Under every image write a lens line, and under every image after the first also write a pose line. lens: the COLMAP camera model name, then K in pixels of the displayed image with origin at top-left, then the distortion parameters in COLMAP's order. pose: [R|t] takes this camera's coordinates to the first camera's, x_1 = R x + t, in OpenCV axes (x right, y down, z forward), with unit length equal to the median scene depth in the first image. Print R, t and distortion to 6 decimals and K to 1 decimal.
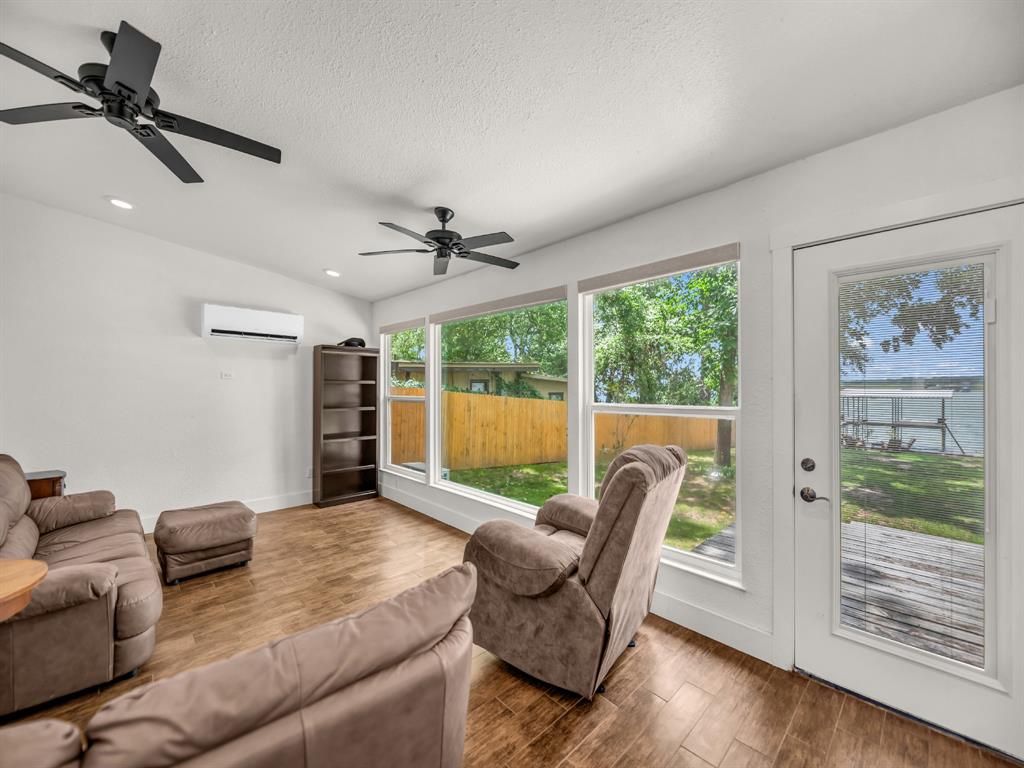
lens RADIAL K [[412.7, 0, 510.0], [0, 412.7, 385.6], [0, 0, 1]] dist [-0.000112, -0.000754]
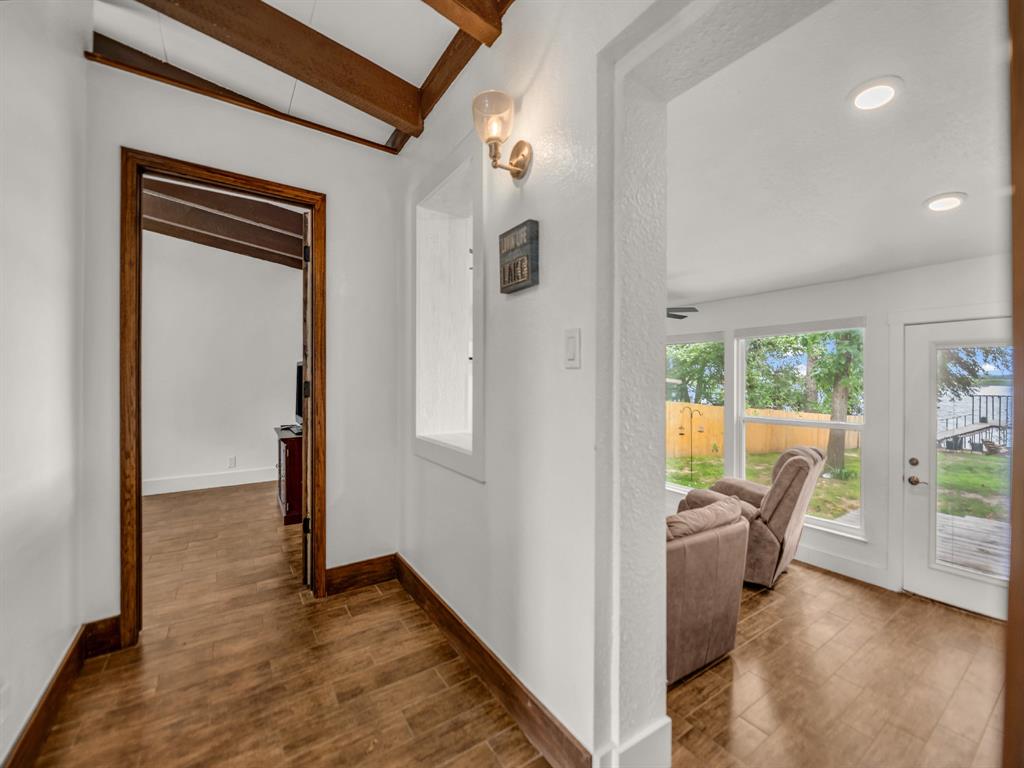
lens RADIAL K [[412.7, 0, 511.5], [0, 412.7, 385.2], [0, 0, 1]] dist [-0.000112, -0.000754]
pose [[0.983621, 0.001879, -0.180241, -0.331524], [0.000172, 0.999935, 0.011361, -0.078585], [0.180251, -0.011206, 0.983557, -0.539043]]
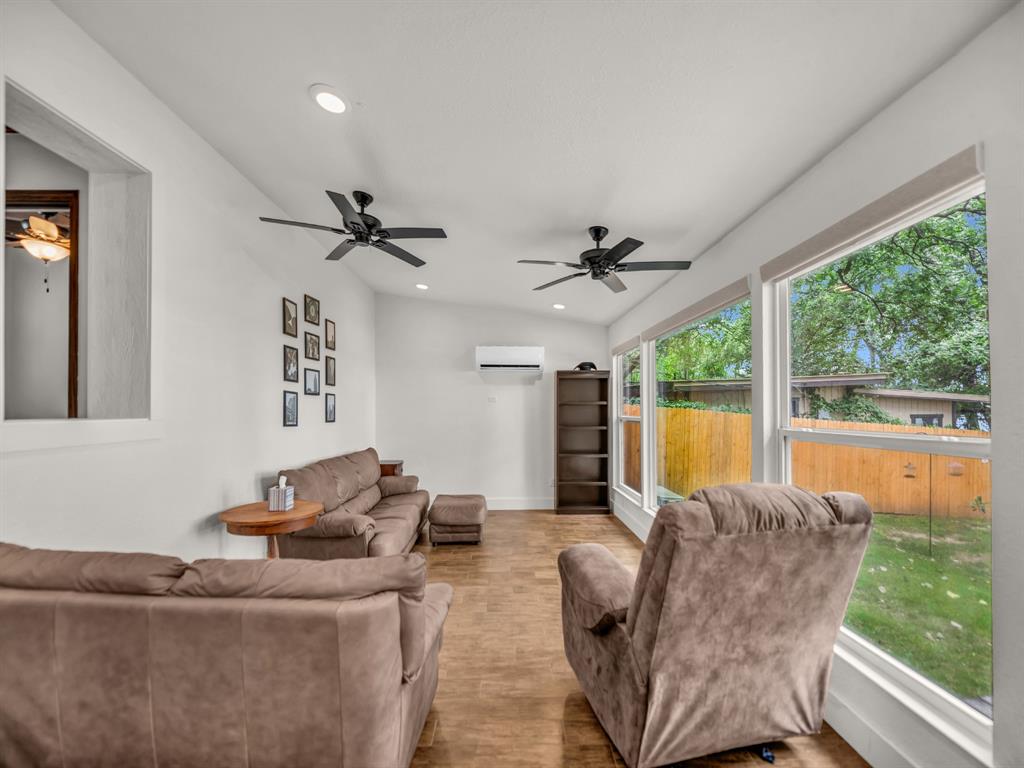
lens RADIAL K [[412.7, 0, 505.9], [0, 412.7, 407.0], [0, 0, 1]] dist [-0.000112, -0.000754]
pose [[0.732491, -0.006332, -0.680747, 0.329178], [0.006323, 0.999977, -0.002497, 0.005109], [0.680747, -0.002475, 0.732514, 0.113174]]
